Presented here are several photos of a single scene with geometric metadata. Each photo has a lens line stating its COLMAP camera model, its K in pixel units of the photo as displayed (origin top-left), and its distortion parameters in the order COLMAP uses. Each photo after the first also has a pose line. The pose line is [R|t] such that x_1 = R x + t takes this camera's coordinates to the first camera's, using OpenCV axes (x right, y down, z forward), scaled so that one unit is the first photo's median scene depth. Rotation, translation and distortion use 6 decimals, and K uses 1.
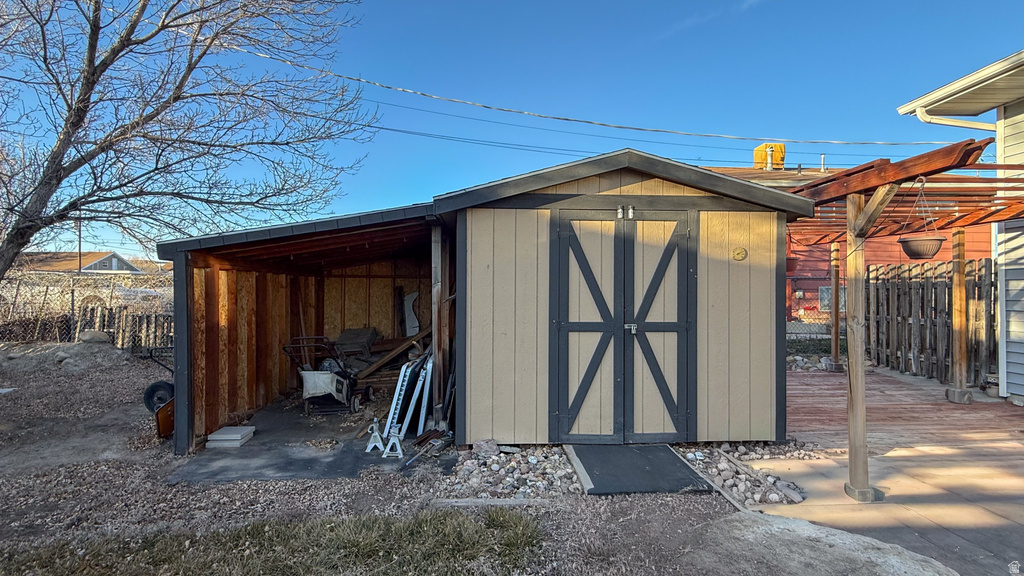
lens RADIAL K [[471.4, 0, 512.0], [0, 471.4, 288.0], [0, 0, 1]] dist [-0.000942, -0.000105]
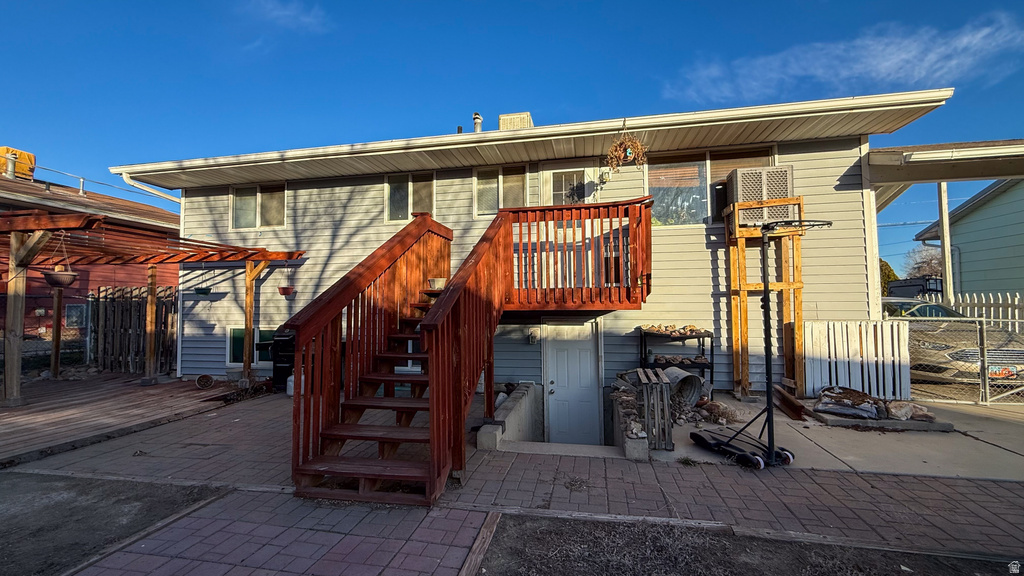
lens RADIAL K [[410.8, 0, 512.0], [0, 410.8, 288.0], [0, 0, 1]] dist [-0.001434, -0.000220]
pose [[0.218996, 0.040847, 0.974870, -0.028234], [-0.000183, 0.999125, -0.041823, -0.002417], [-0.975726, 0.008981, 0.218812, -0.340469]]
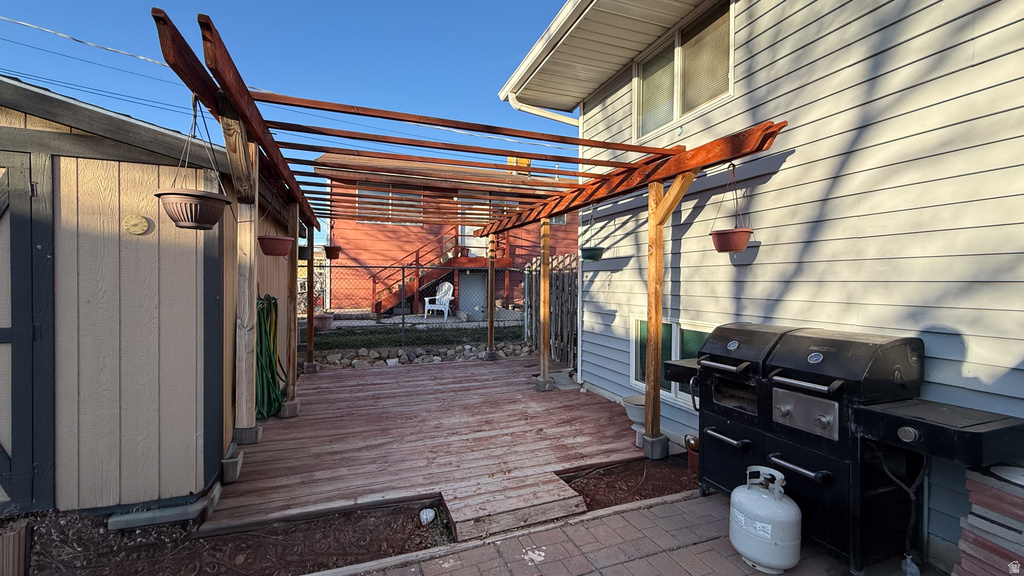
lens RADIAL K [[410.8, 0, 512.0], [0, 410.8, 288.0], [0, 0, 1]] dist [-0.001434, -0.000220]
pose [[0.946425, 0.000669, 0.322922, 0.594145], [-0.007984, 0.999741, 0.021328, 0.001143], [-0.322824, -0.022764, 0.946185, 0.187523]]
